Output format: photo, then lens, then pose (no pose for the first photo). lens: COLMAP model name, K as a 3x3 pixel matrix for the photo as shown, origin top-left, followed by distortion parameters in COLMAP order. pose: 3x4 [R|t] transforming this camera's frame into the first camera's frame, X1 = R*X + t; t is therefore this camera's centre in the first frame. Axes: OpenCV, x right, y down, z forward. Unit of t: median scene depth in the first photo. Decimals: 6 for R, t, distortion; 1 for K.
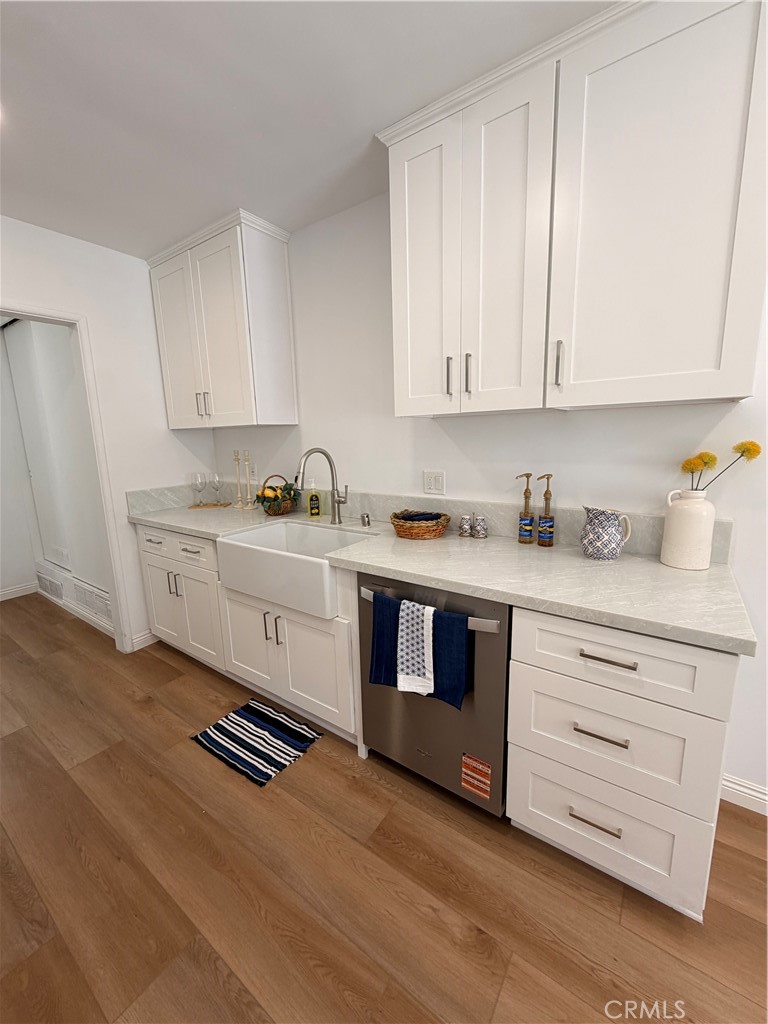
lens RADIAL K [[409.8, 0, 384.0], [0, 409.8, 512.0], [0, 0, 1]] dist [0.000557, -0.000260]
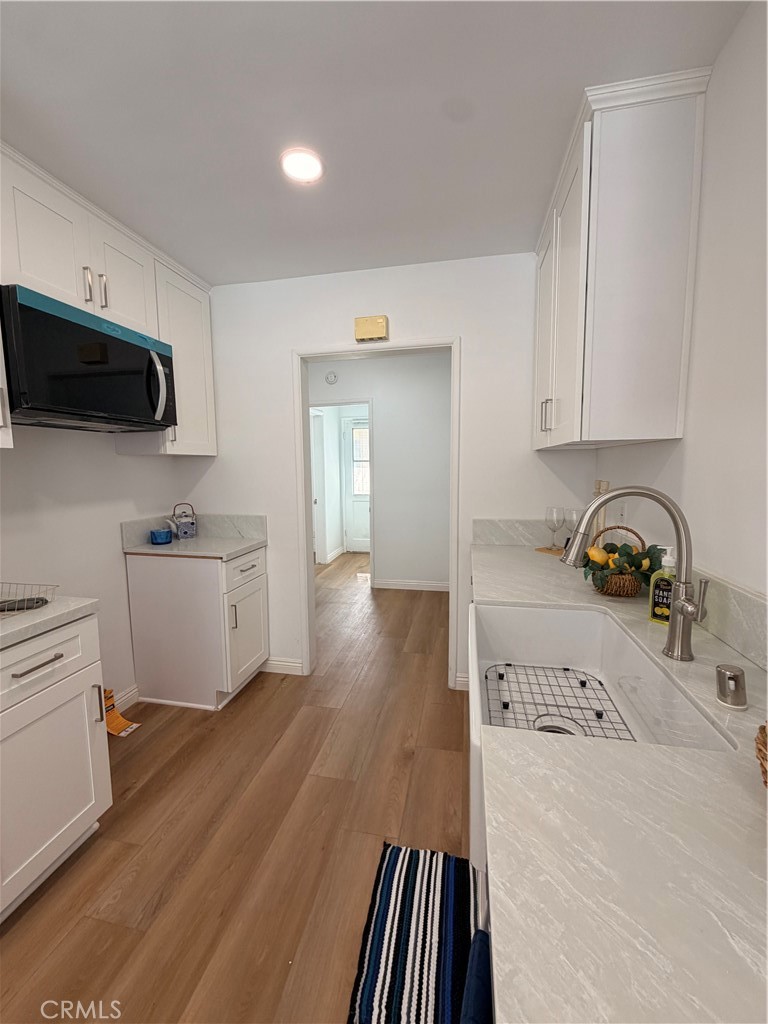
lens RADIAL K [[409.8, 0, 384.0], [0, 409.8, 512.0], [0, 0, 1]] dist [0.000557, -0.000260]
pose [[0.400721, 0.122121, -0.908025, 0.139443], [-0.163825, 0.984655, 0.060129, -0.099933], [0.901435, 0.124662, 0.414578, 0.500718]]
